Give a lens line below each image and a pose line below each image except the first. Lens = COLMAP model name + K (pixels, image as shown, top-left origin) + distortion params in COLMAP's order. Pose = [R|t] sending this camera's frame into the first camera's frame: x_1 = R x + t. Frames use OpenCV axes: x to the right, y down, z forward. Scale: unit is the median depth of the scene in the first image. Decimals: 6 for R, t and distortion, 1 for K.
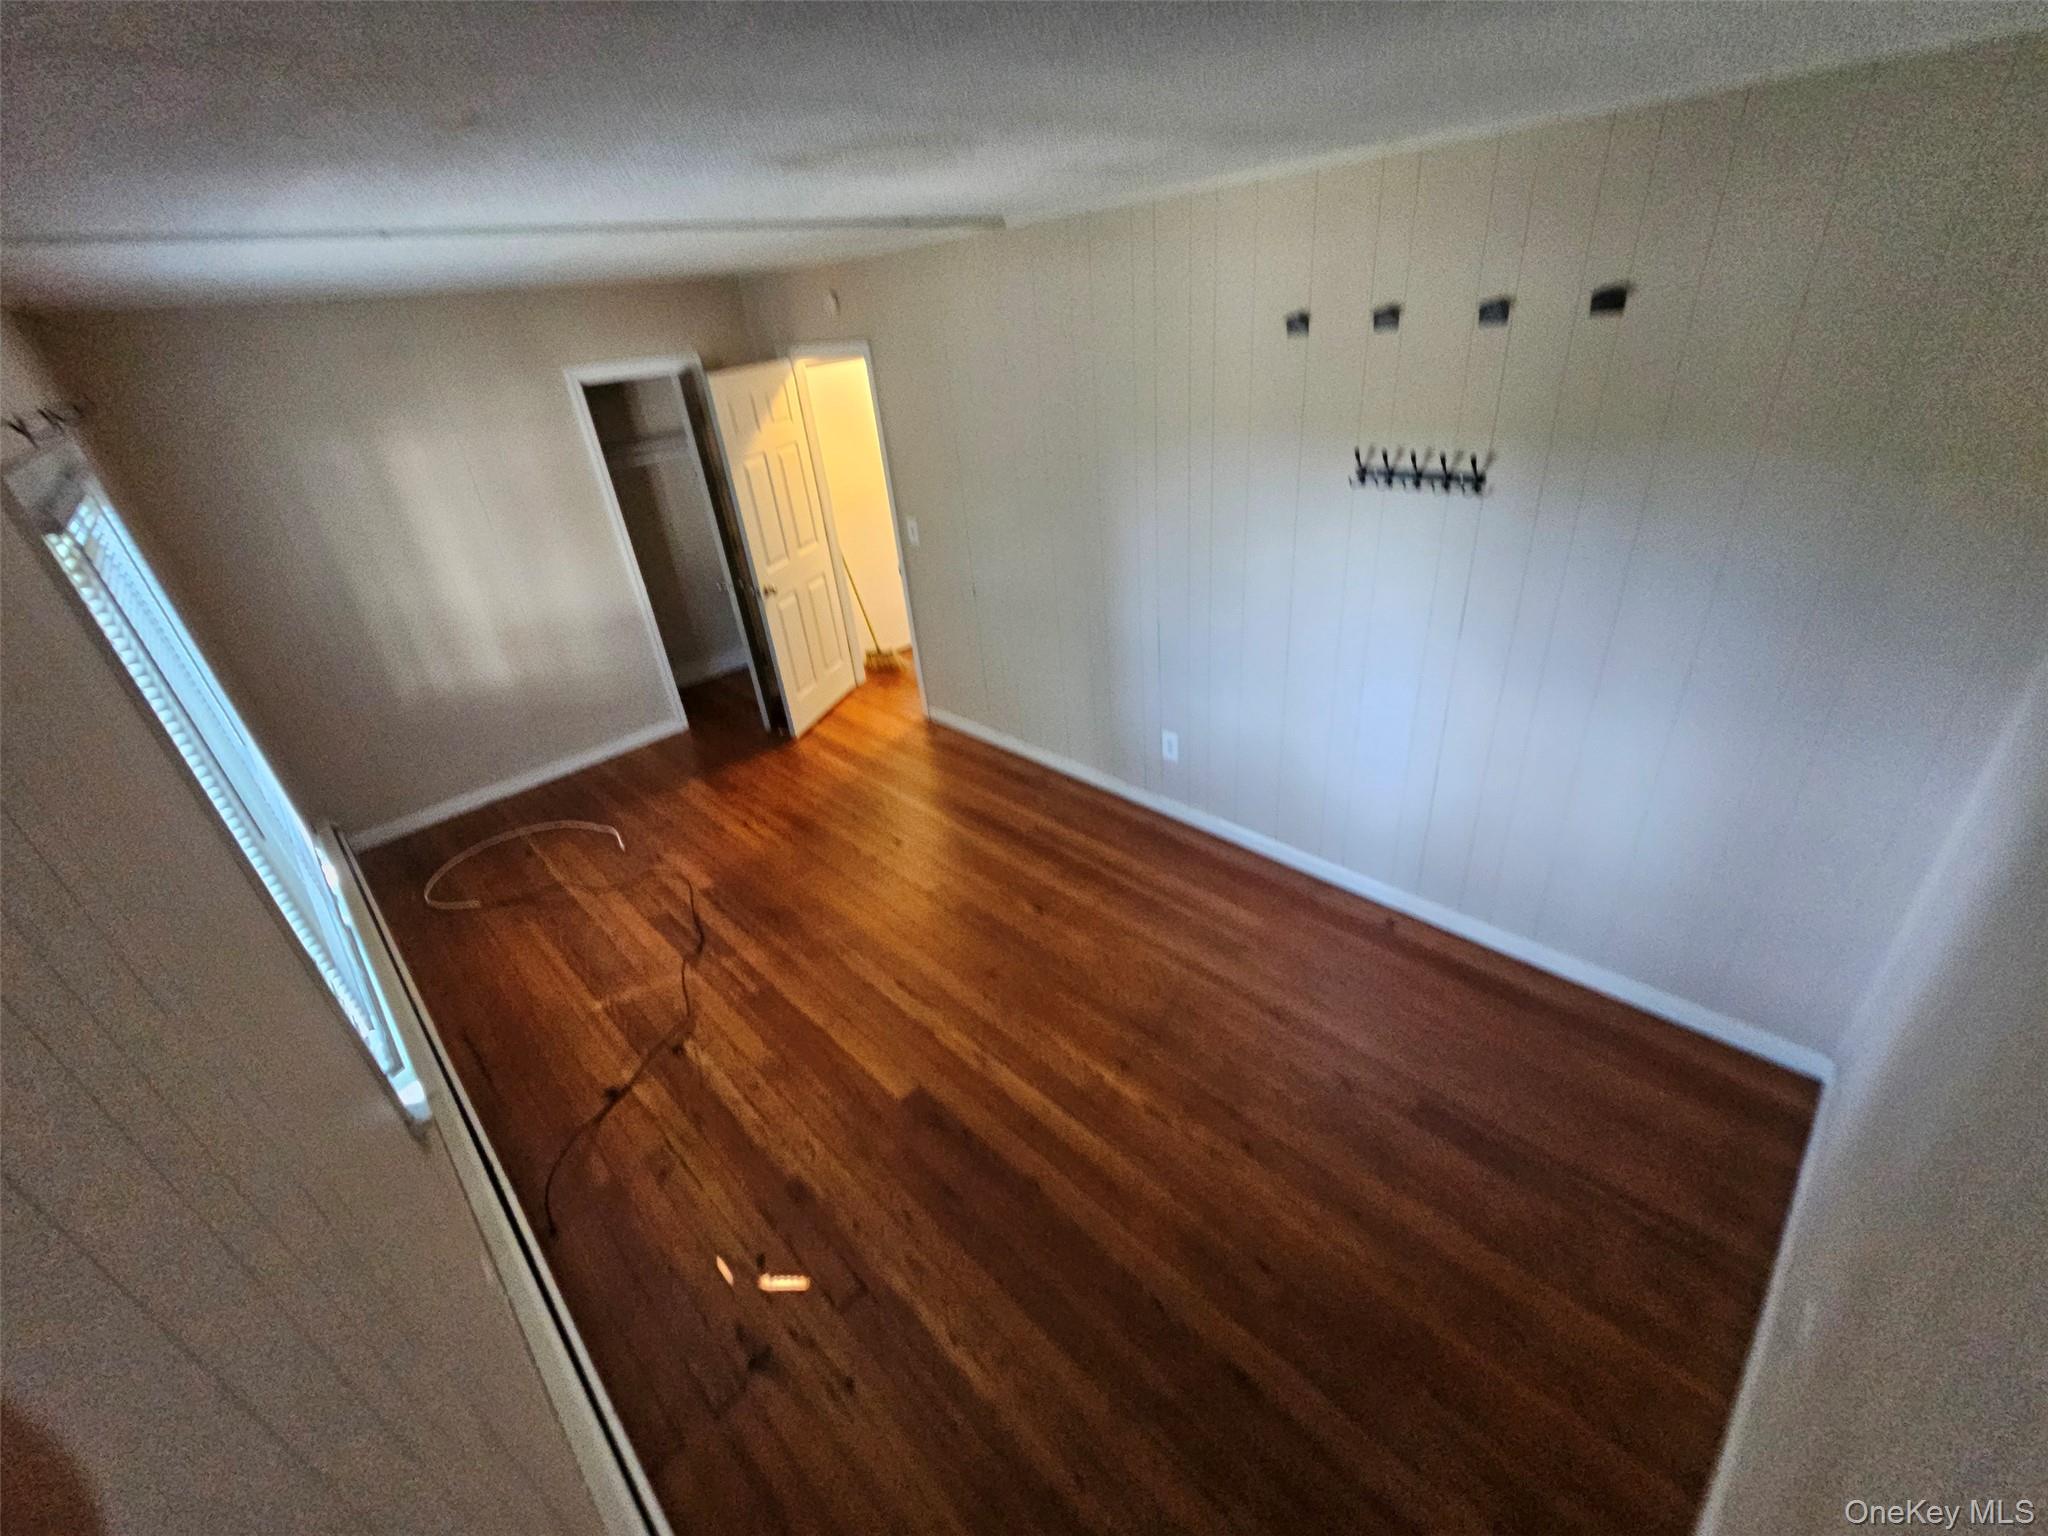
lens RADIAL K [[846.5, 0, 1022.2], [0, 846.5, 761.6], [0, 0, 1]] dist [-0.006580, 0.000352]
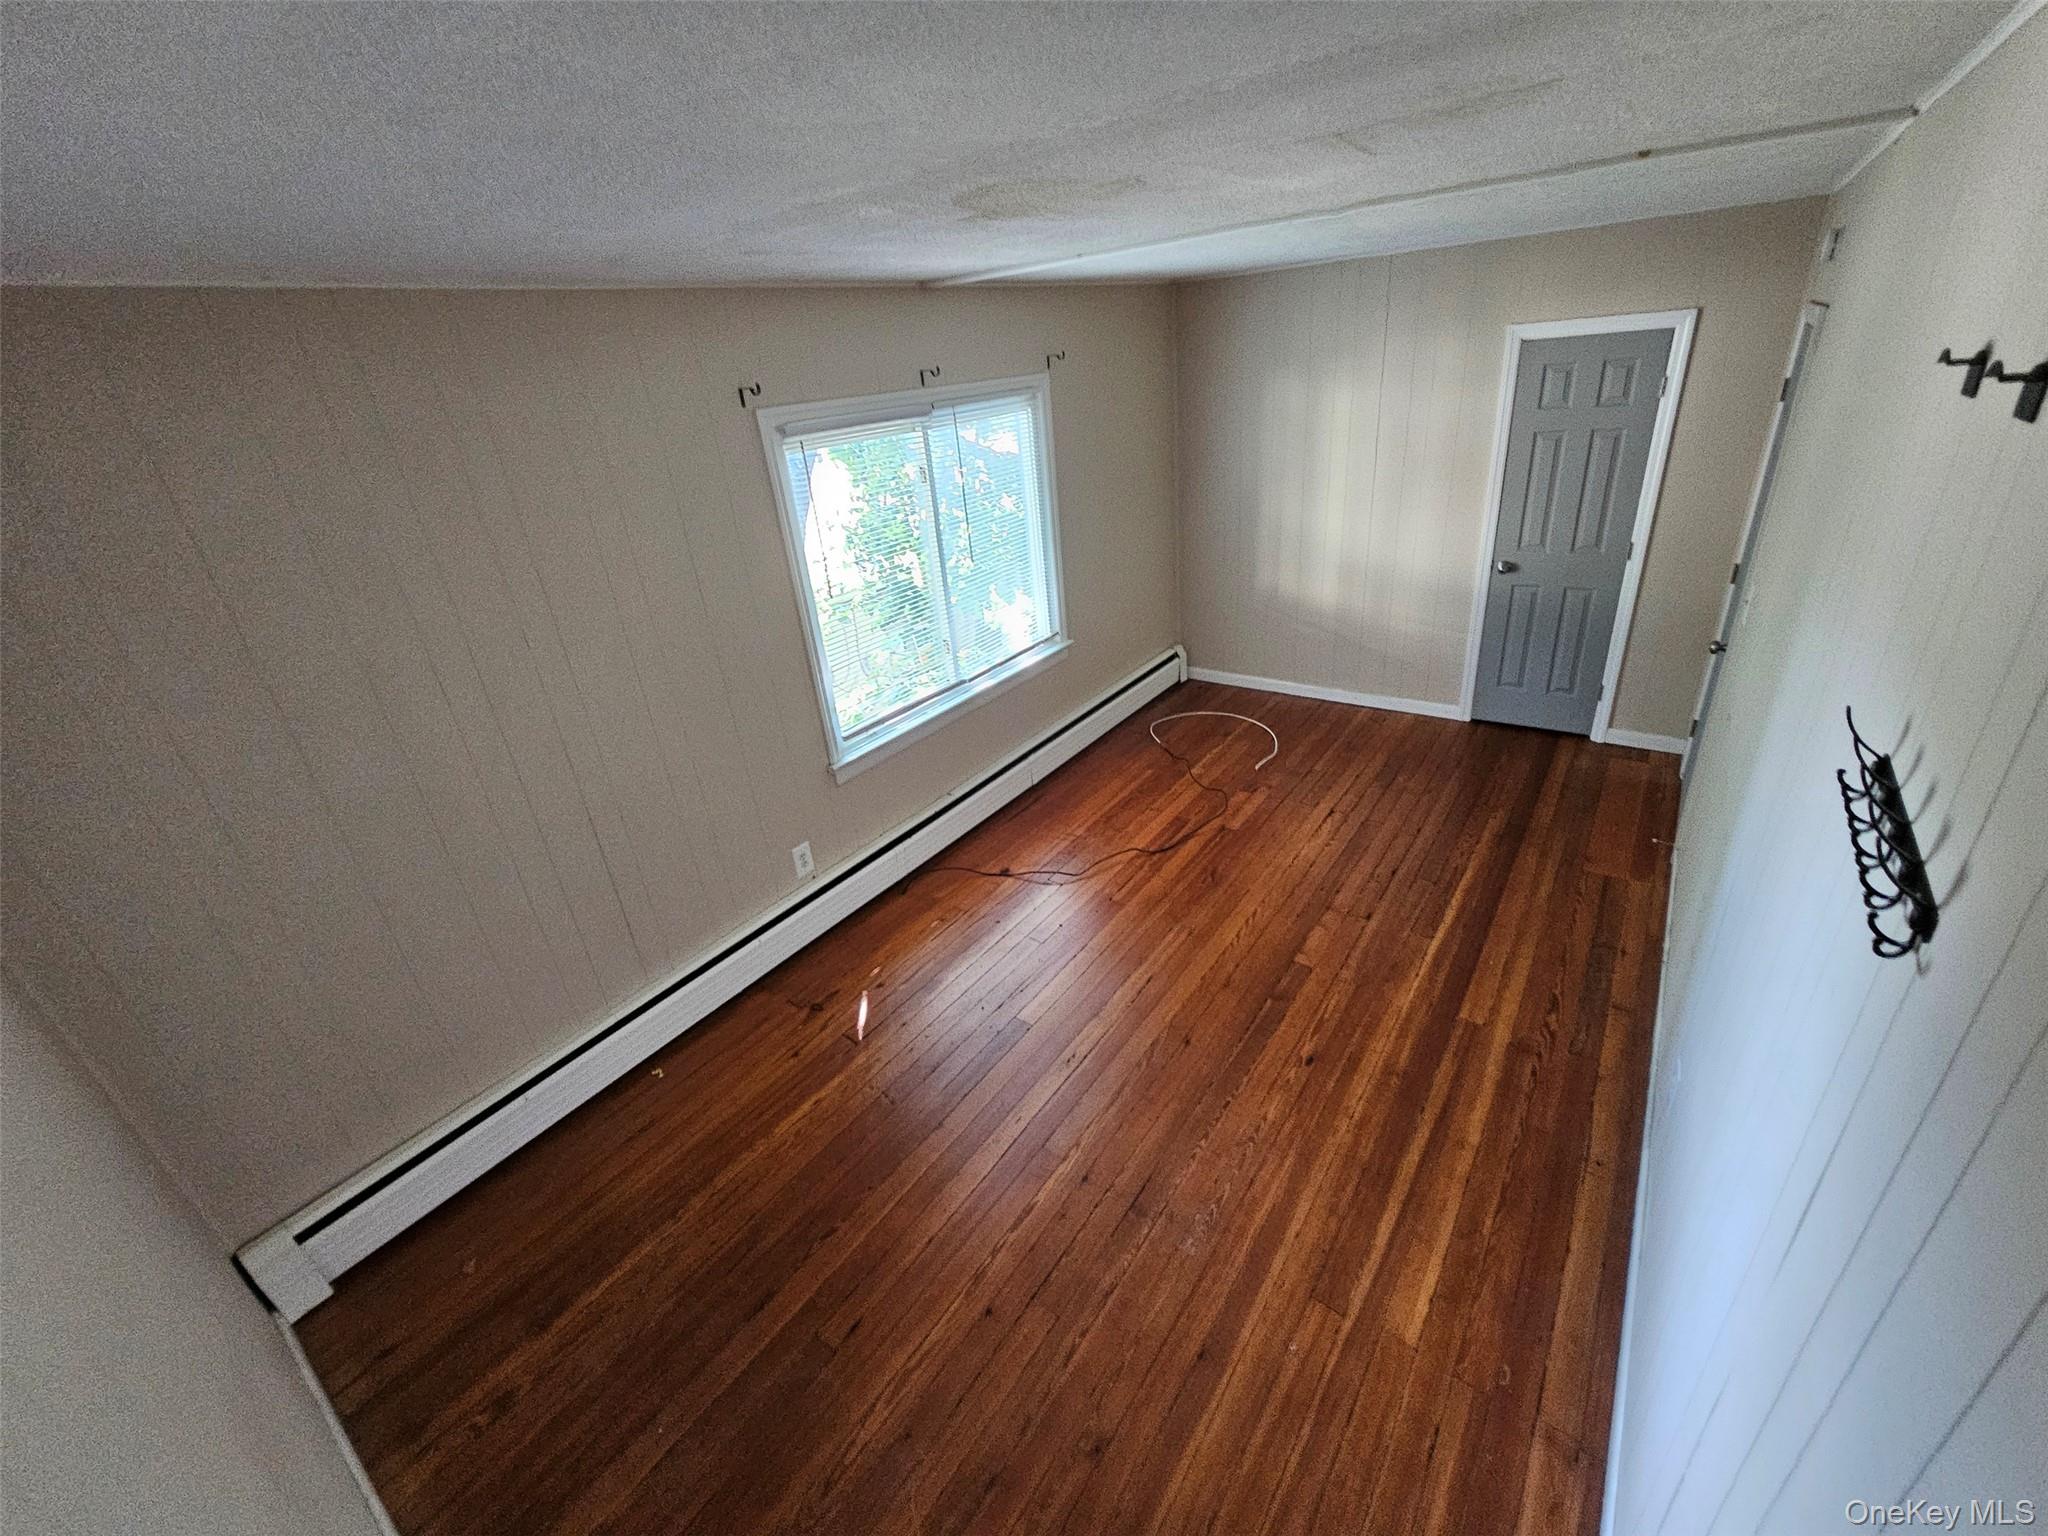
lens RADIAL K [[846.5, 0, 1026.3], [0, 846.5, 764.4], [0, 0, 1]] dist [-0.006580, 0.000352]
pose [[0.170394, 0.485276, -0.857597, 0.464786], [-0.400718, 0.829234, 0.389610, -0.231329], [0.900217, 0.277267, 0.335755, 0.361380]]
